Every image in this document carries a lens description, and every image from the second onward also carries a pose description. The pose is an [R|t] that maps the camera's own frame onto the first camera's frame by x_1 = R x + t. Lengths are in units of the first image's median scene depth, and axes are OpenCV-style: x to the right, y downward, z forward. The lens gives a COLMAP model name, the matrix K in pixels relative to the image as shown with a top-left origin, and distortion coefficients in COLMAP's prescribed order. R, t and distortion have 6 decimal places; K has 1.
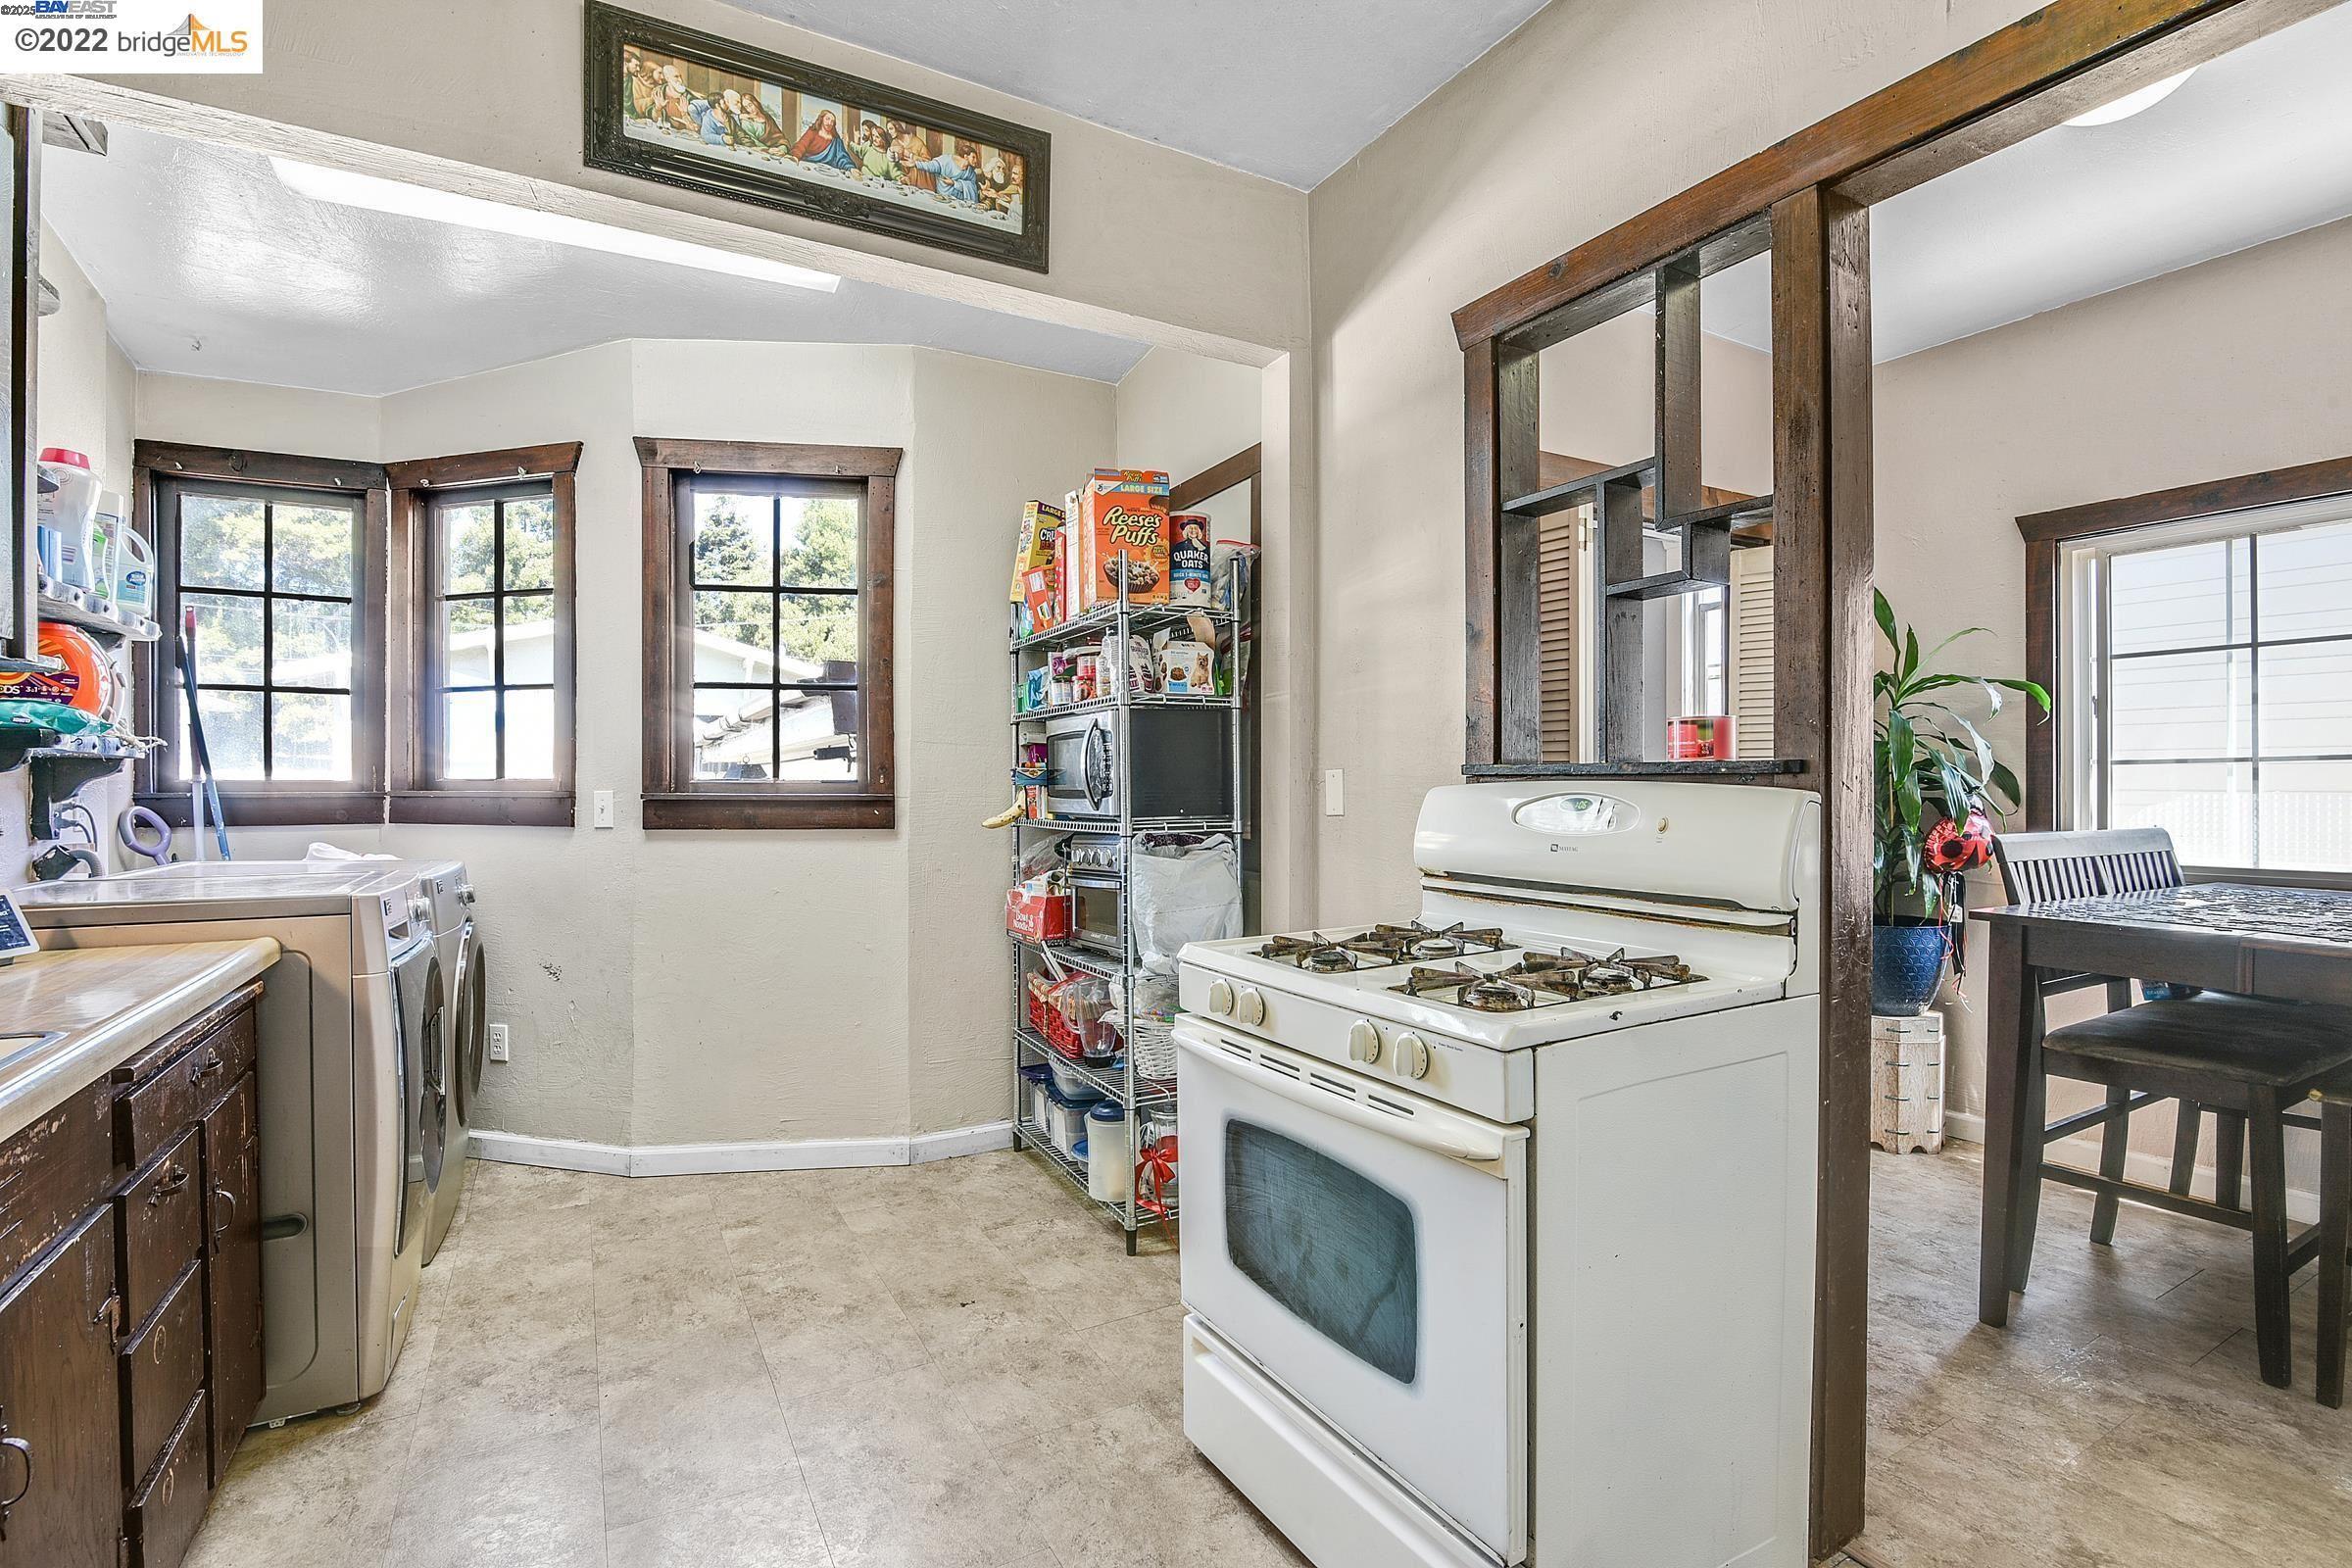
lens RADIAL K [[1124.5, 0, 1176.0], [0, 1124.5, 784.0], [0, 0, 1]] dist [-0.000590, -0.000080]
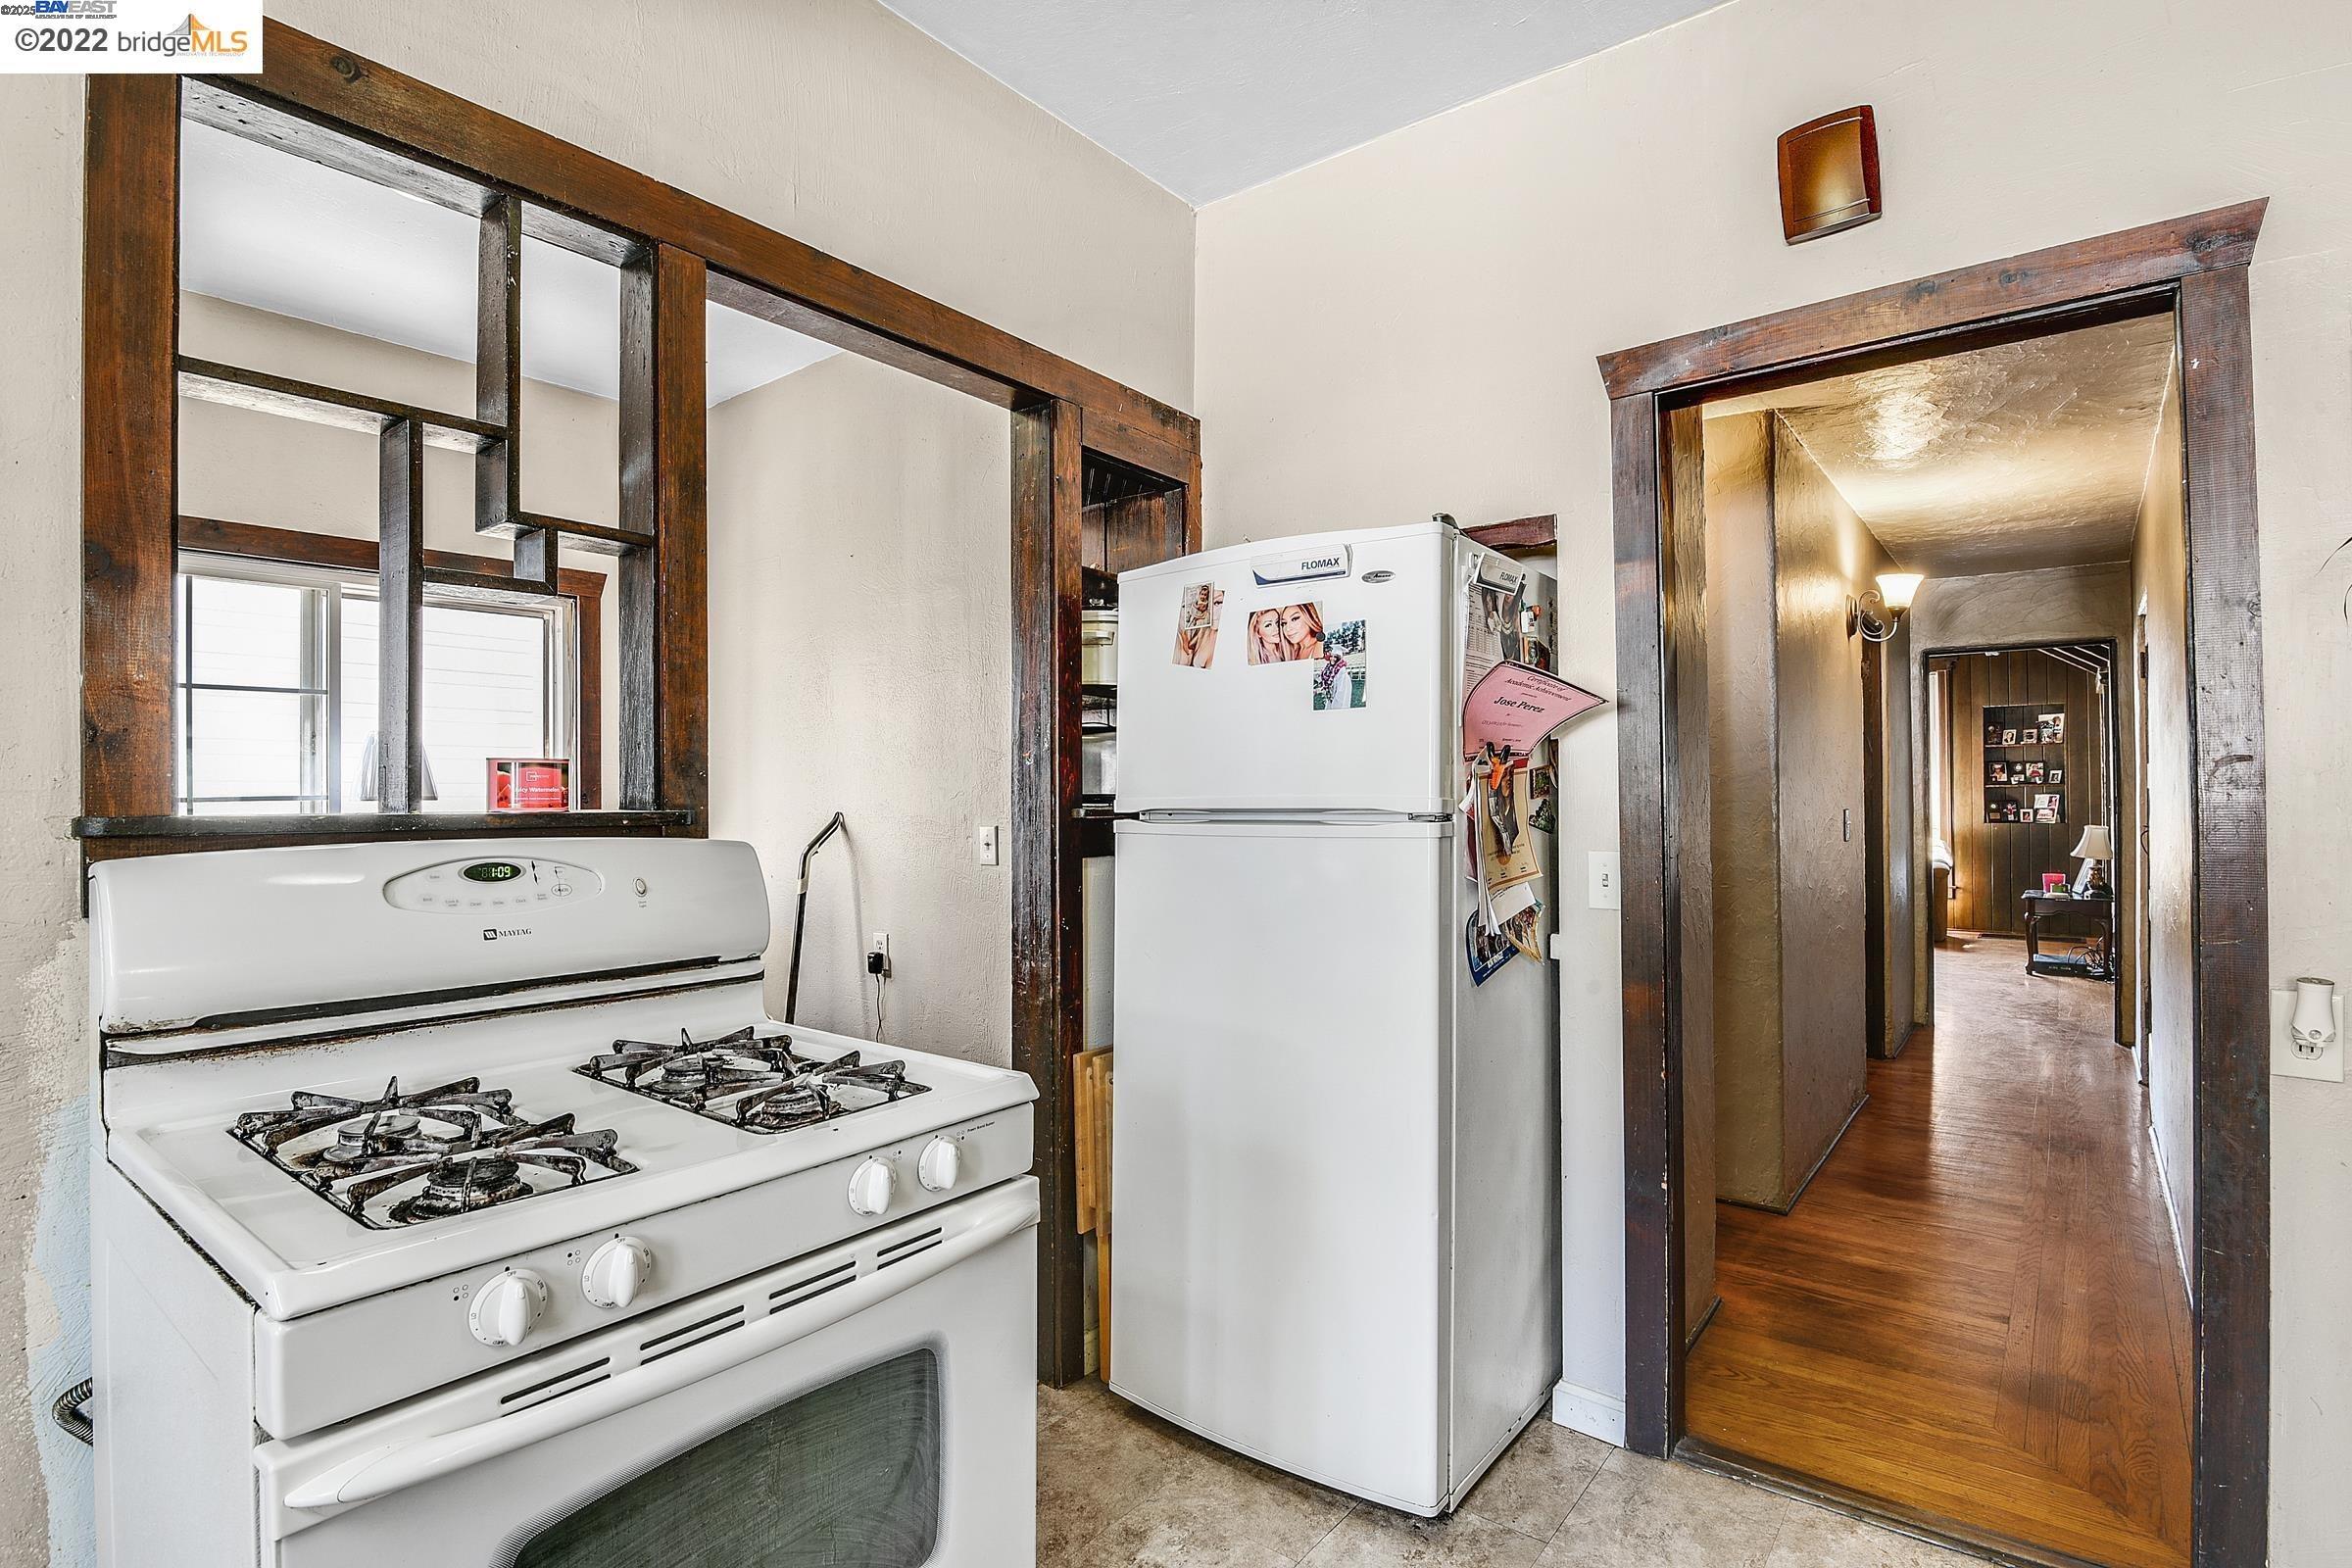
lens RADIAL K [[1124.5, 0, 1176.0], [0, 1124.5, 784.0], [0, 0, 1]] dist [-0.000590, -0.000080]
pose [[-0.371864, 0.013839, 0.928184, -0.503252], [0.007178, 0.999902, -0.012033, -0.028314], [-0.928259, 0.002188, -0.371927, 0.883918]]
